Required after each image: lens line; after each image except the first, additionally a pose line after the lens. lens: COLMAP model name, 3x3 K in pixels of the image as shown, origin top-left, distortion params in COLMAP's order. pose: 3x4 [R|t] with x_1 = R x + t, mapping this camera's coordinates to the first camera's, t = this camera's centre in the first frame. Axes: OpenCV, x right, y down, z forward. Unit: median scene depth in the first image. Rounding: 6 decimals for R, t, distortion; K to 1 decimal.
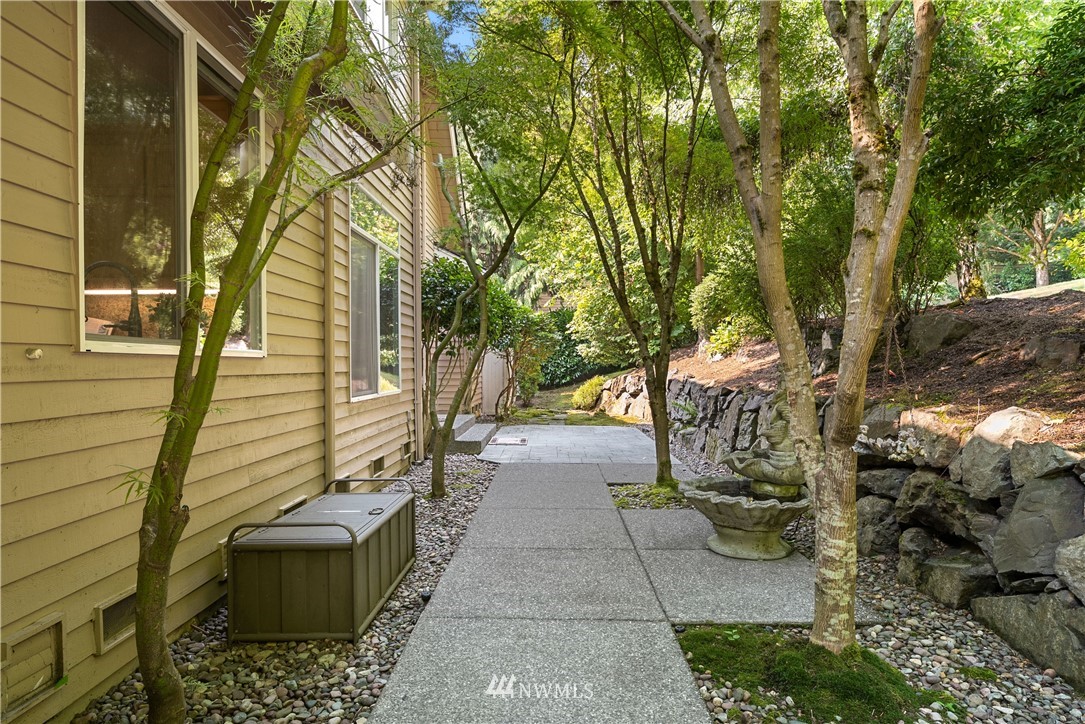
lens RADIAL K [[673.8, 0, 542.2], [0, 673.8, 364.0], [0, 0, 1]] dist [0.005101, 0.001321]
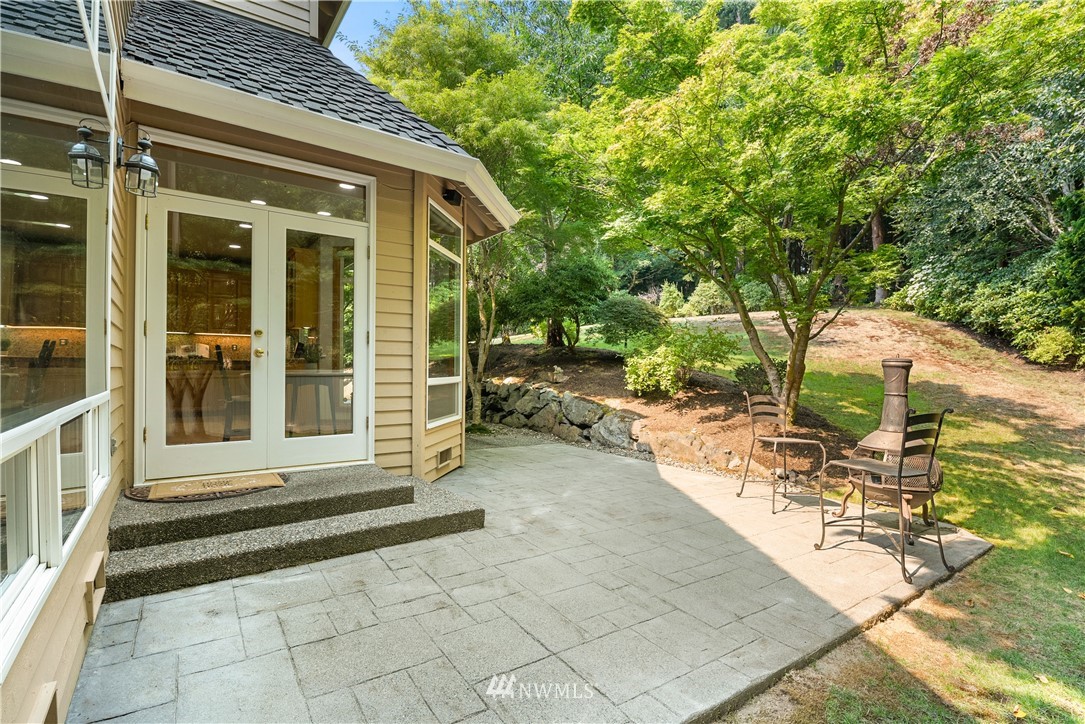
lens RADIAL K [[512.2, 0, 541.8], [0, 512.2, 365.6], [0, 0, 1]] dist [0.003619, -0.000760]
pose [[0.813243, 0.005000, 0.581902, -0.946724], [-0.004929, 0.999986, -0.001705, -0.000972], [-0.581903, -0.001482, 0.813257, -1.614704]]
